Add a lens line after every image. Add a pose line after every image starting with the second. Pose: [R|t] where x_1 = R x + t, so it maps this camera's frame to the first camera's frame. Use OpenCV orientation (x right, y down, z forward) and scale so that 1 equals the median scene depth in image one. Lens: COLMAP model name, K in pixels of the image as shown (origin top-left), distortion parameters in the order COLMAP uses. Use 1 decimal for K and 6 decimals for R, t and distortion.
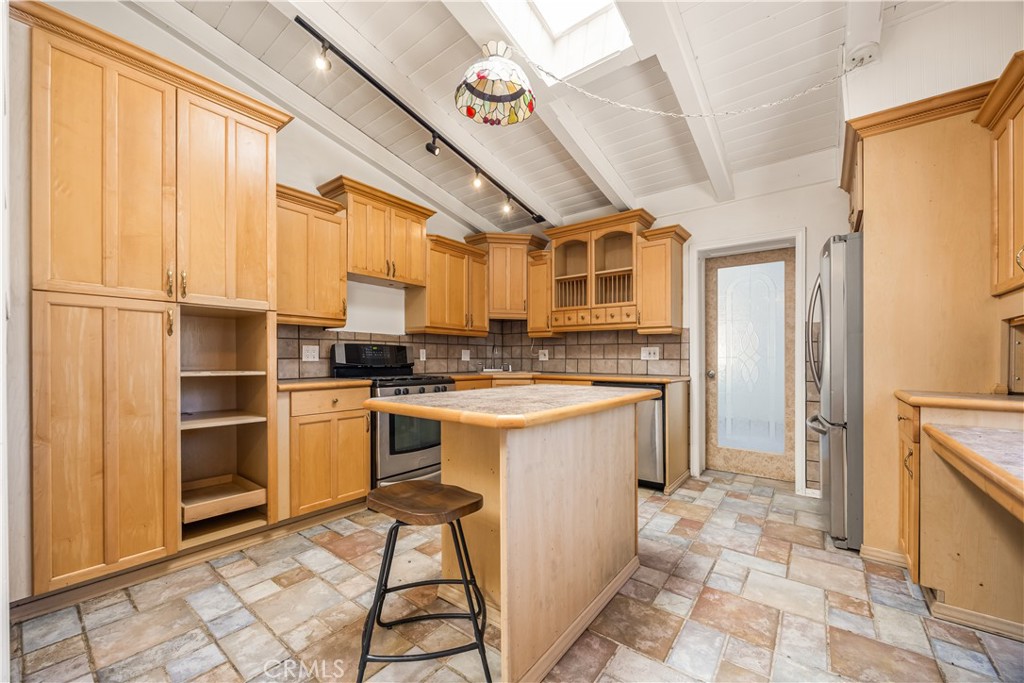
lens RADIAL K [[392.5, 0, 515.5], [0, 392.5, 344.6], [0, 0, 1]] dist [-0.000298, 0.000069]
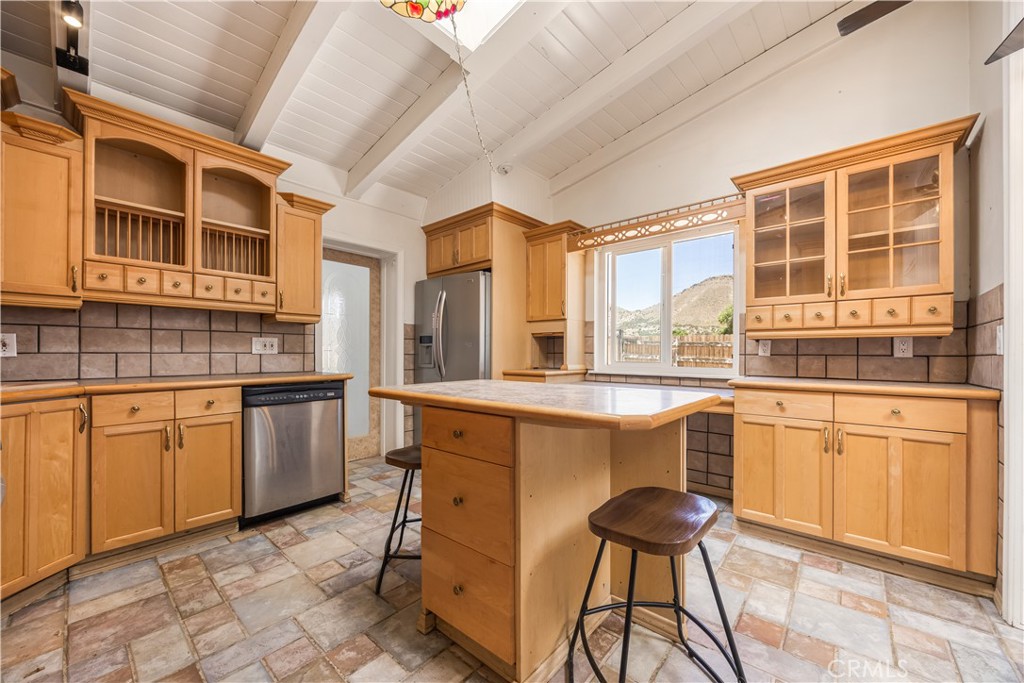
lens RADIAL K [[394.8, 0, 512.0], [0, 394.8, 341.5], [0, 0, 1]] dist [-0.000013, -0.000031]
pose [[0.056278, 0.024198, 0.998122, -0.426007], [-0.036667, 0.999082, -0.022153, 0.014272], [-0.997742, -0.035351, 0.057113, 0.477053]]
